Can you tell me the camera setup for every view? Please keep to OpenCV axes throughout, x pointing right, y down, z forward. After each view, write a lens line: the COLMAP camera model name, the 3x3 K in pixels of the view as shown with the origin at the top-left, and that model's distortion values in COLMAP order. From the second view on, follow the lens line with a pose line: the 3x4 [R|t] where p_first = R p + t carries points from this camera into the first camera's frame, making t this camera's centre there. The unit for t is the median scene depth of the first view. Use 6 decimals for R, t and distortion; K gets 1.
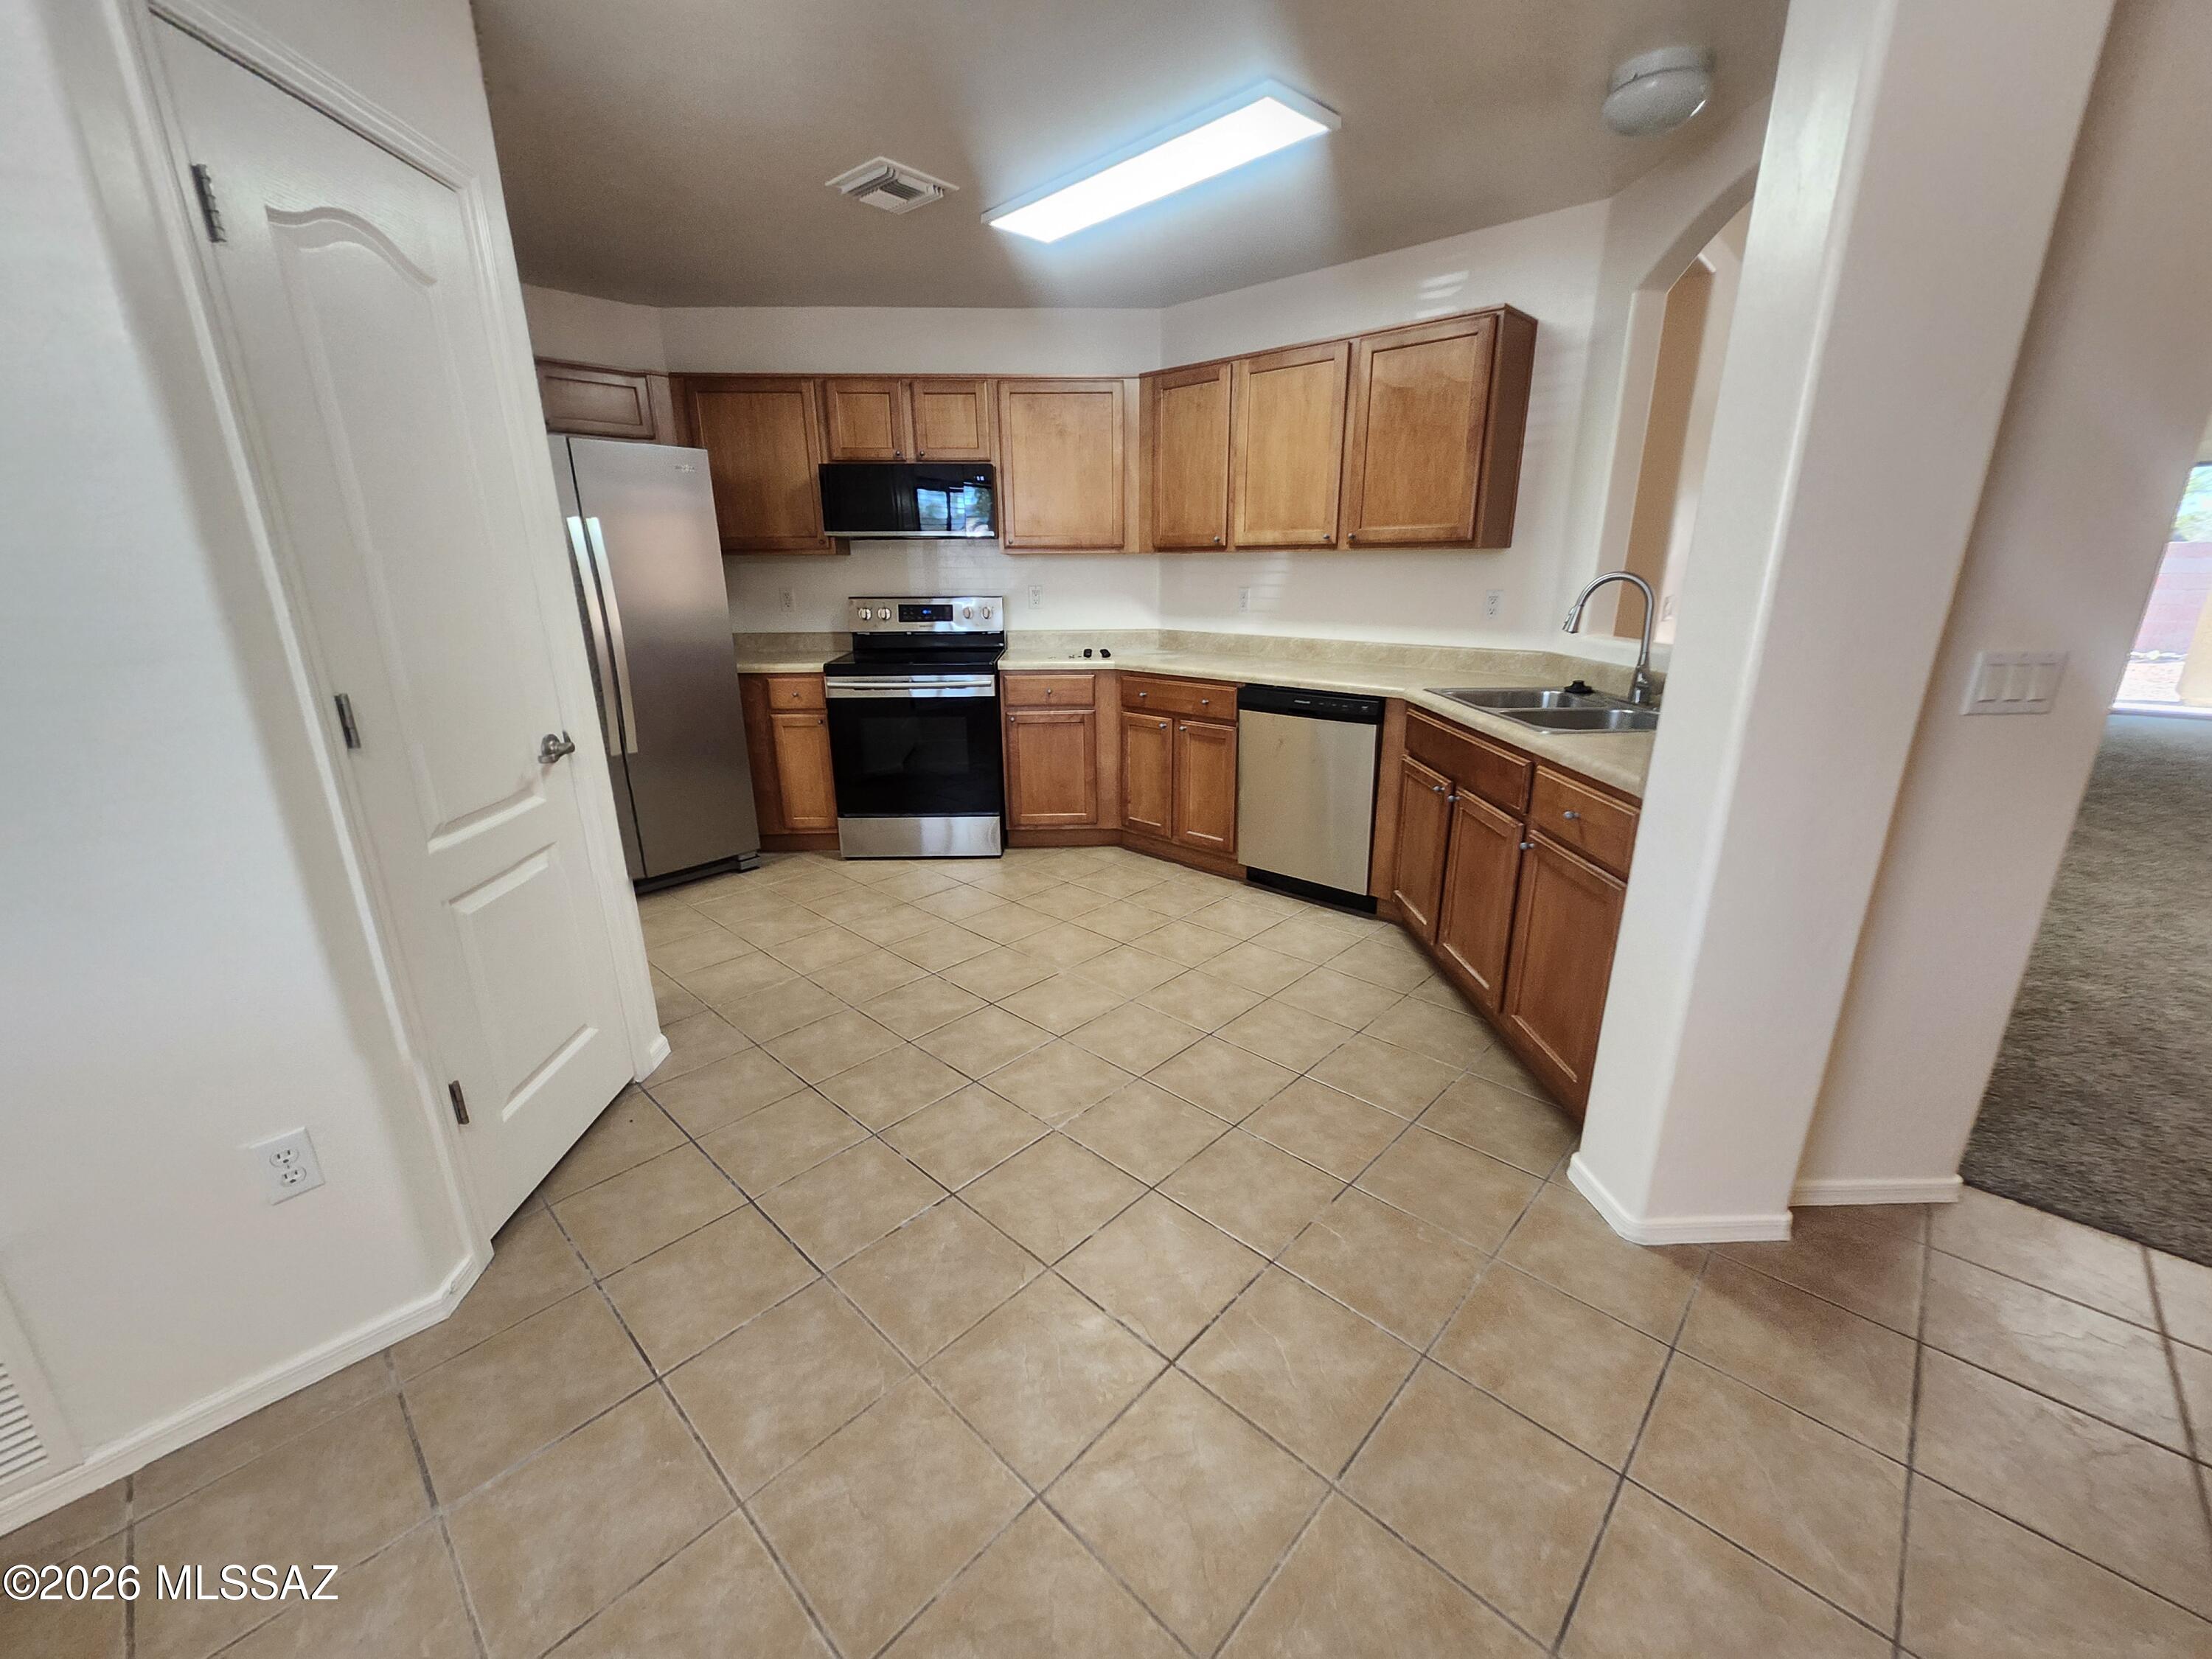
lens RADIAL K [[872.3, 0, 1099.5], [0, 872.3, 844.7], [0, 0, 1]] dist [-0.001220, -0.000339]
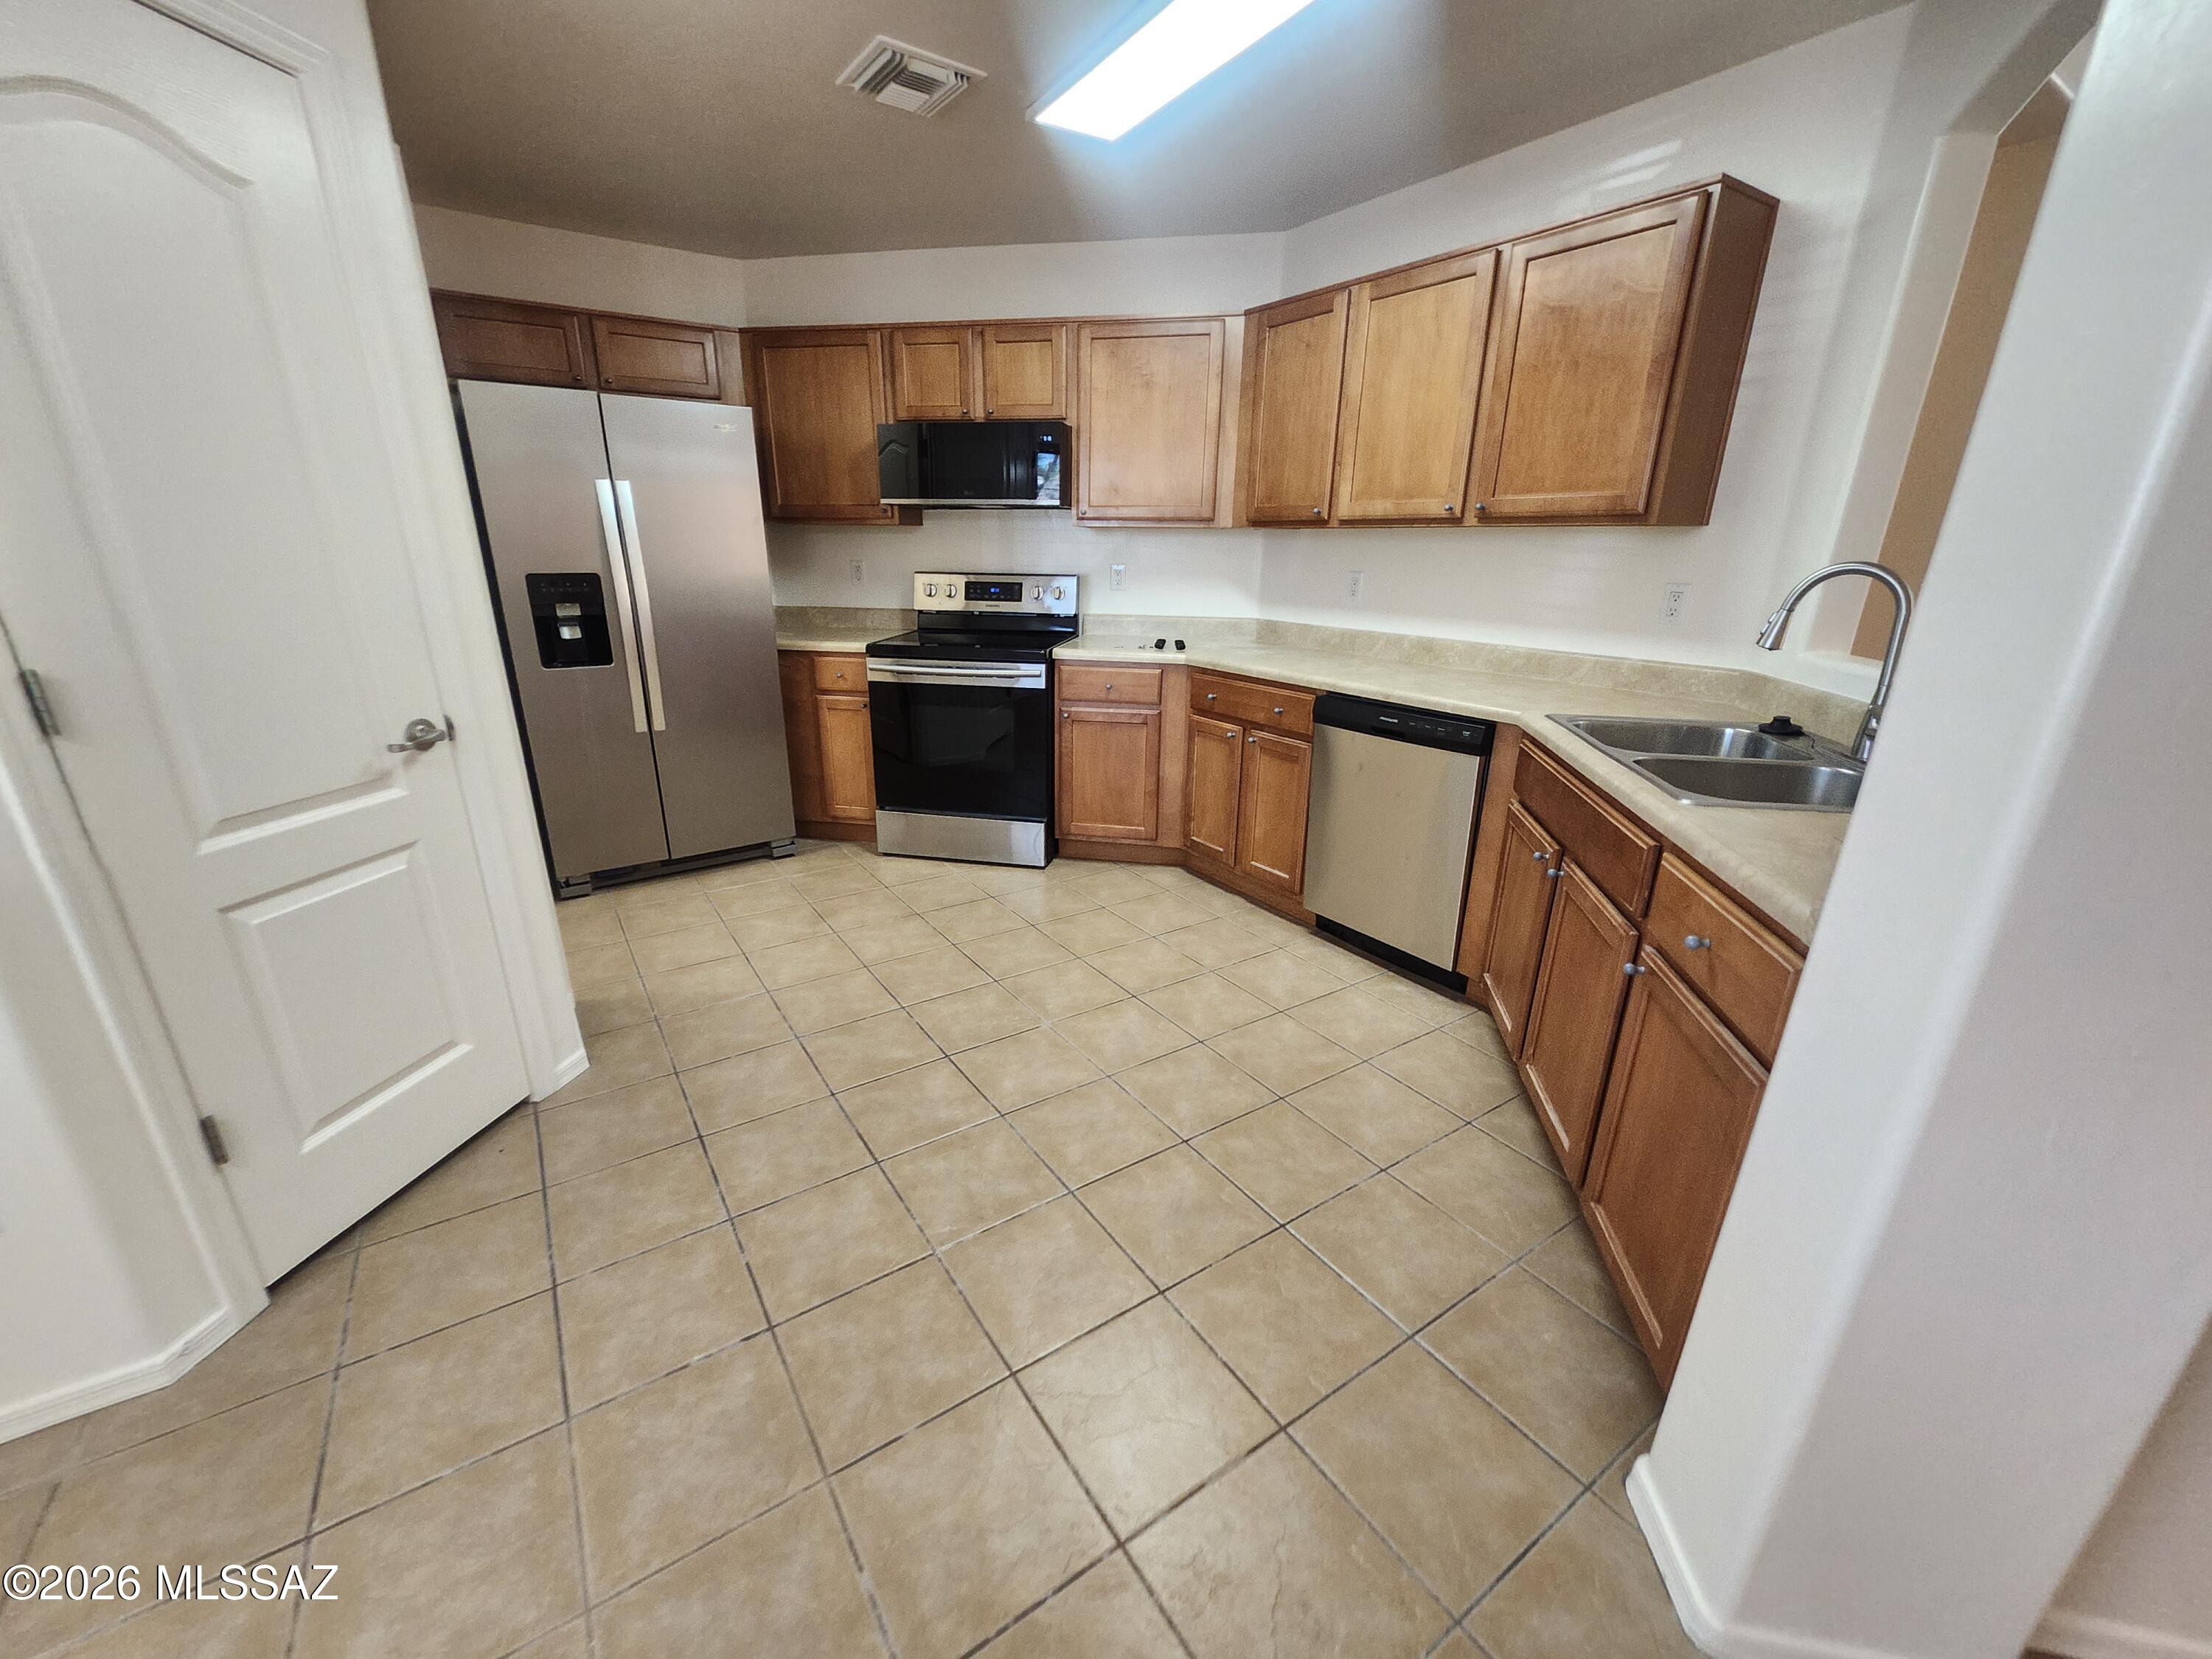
lens RADIAL K [[872.3, 0, 1080.3], [0, 872.3, 851.4], [0, 0, 1]] dist [-0.001220, -0.000339]
pose [[0.973605, 0.091971, -0.208889, 0.135880], [-0.085696, 0.995561, 0.038913, -0.051514], [0.211540, -0.019985, 0.977165, 0.167001]]
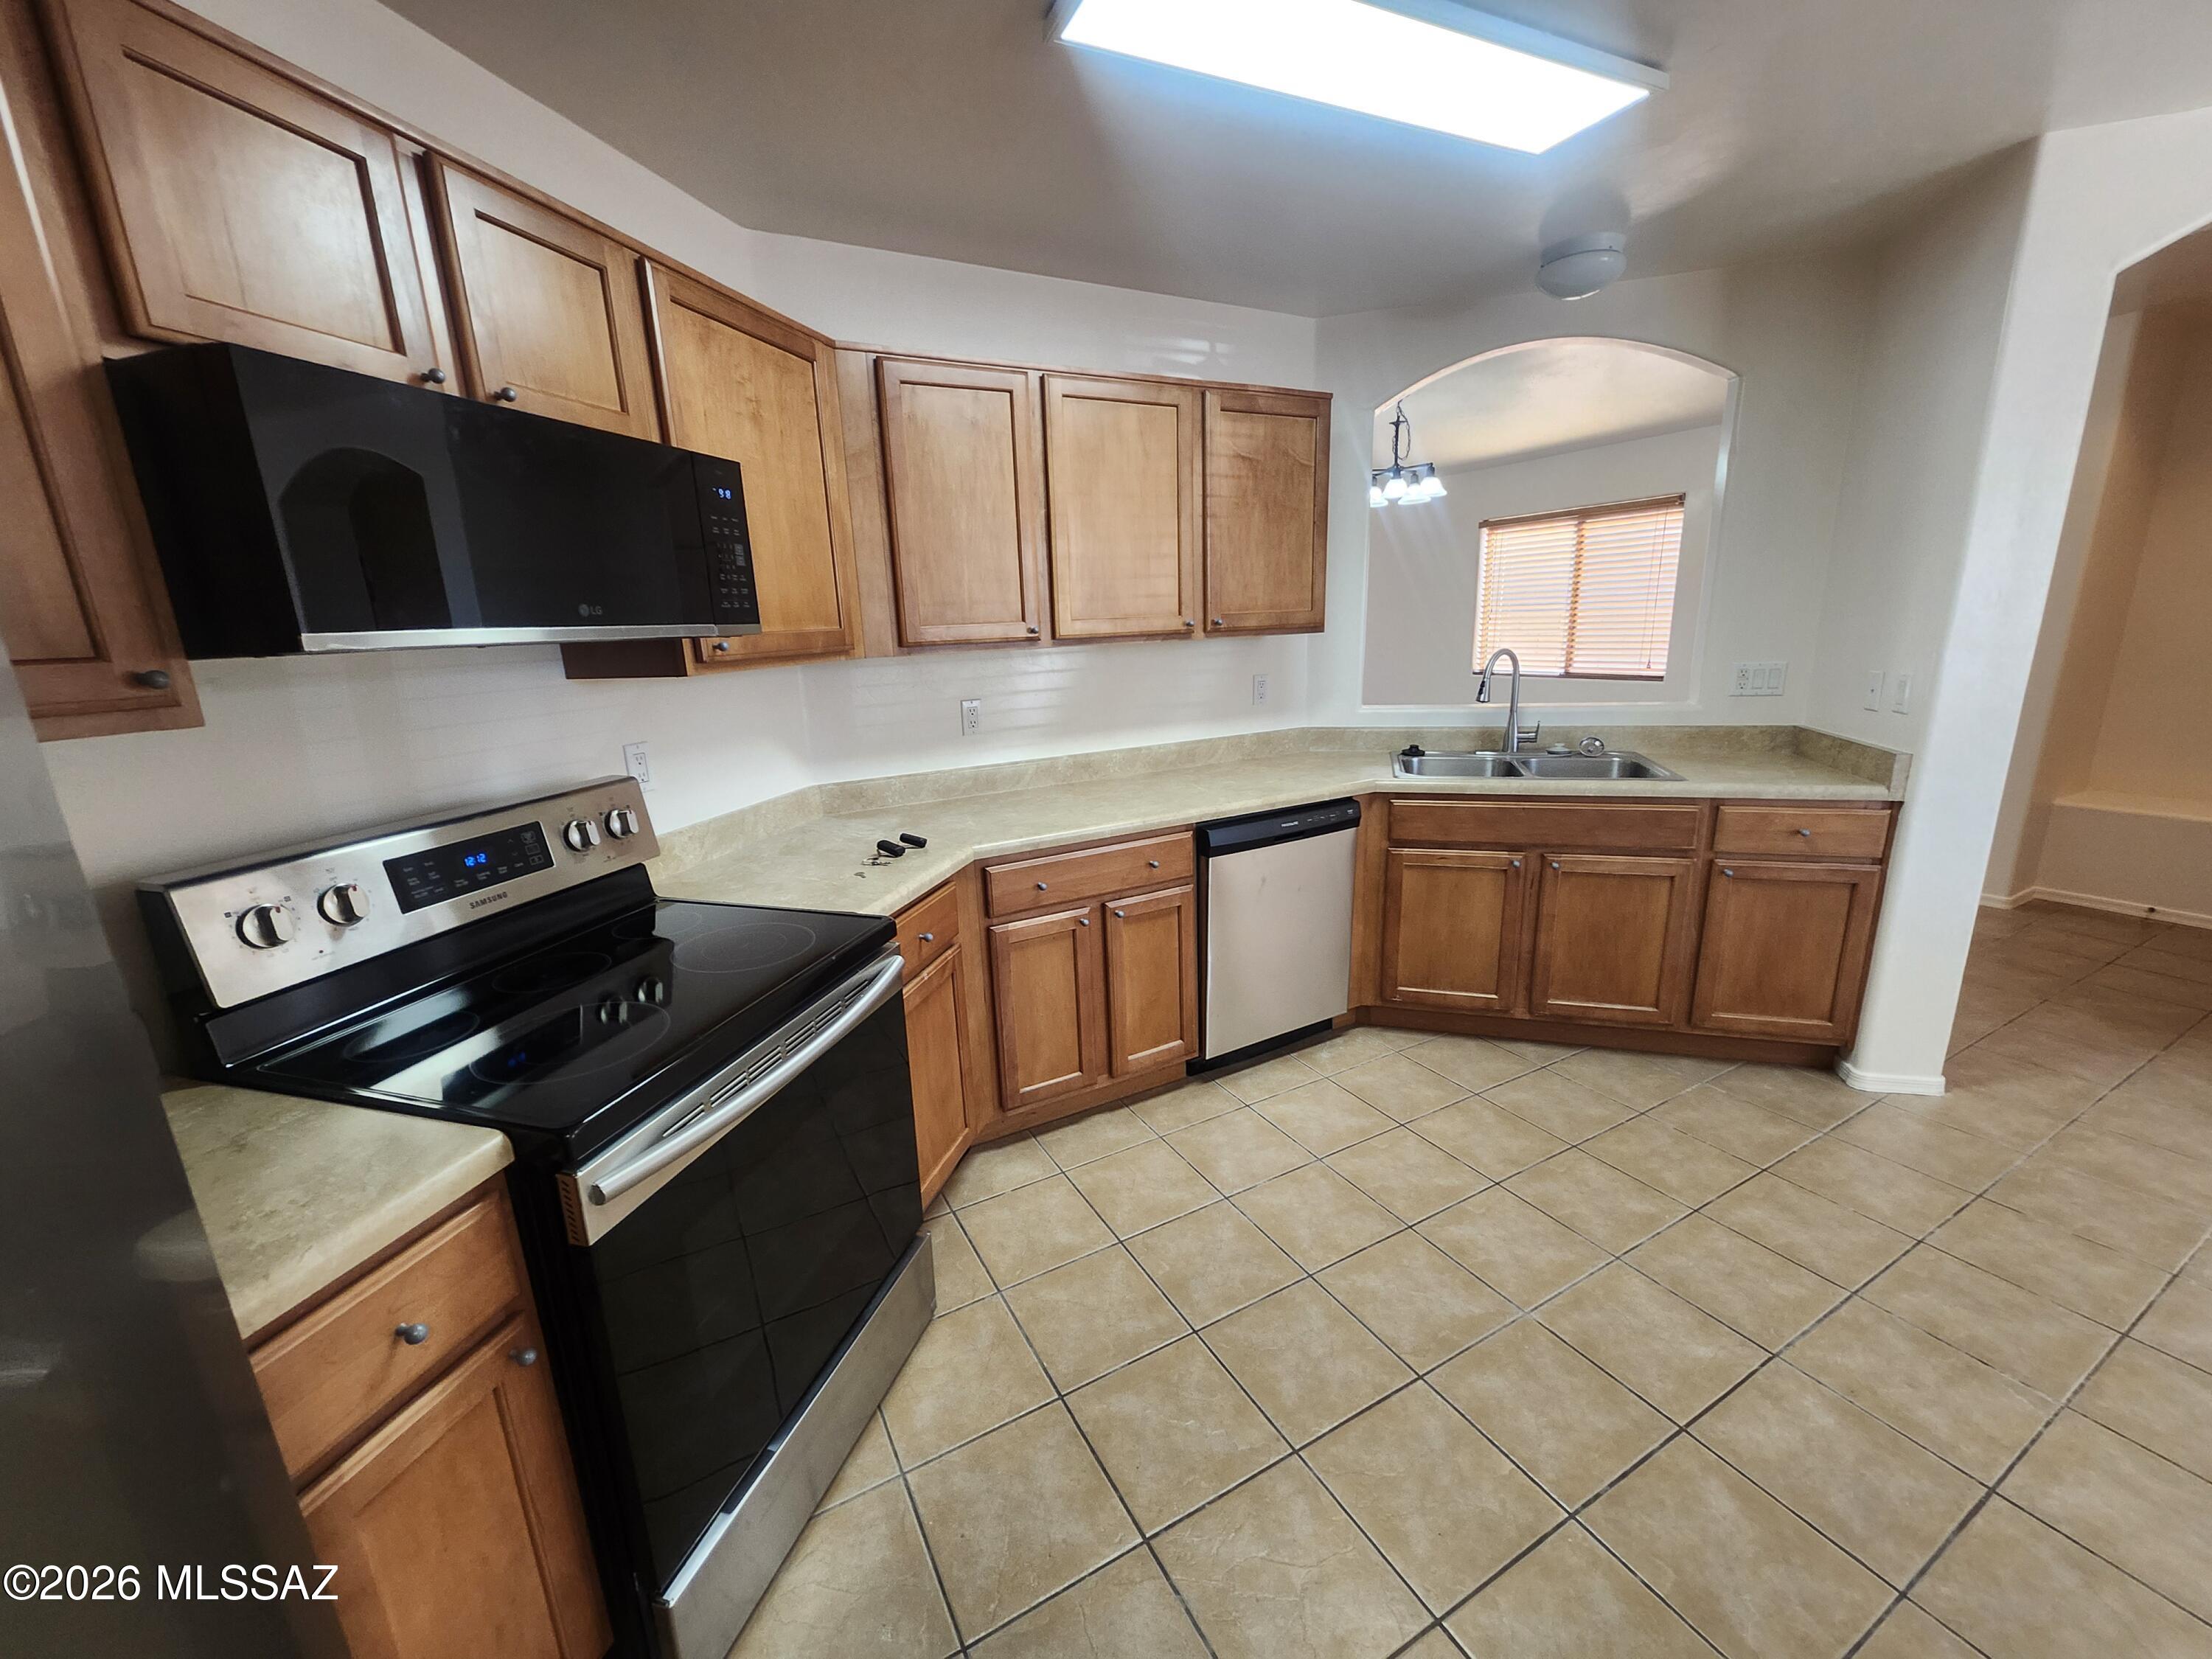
lens RADIAL K [[872.3, 0, 1089.1], [0, 872.3, 834.8], [0, 0, 1]] dist [-0.001220, -0.000339]
pose [[0.309517, -0.236424, 0.921034, -0.566985], [0.324877, 0.936605, 0.131245, -0.319998], [-0.893675, 0.258600, 0.366704, 0.872664]]
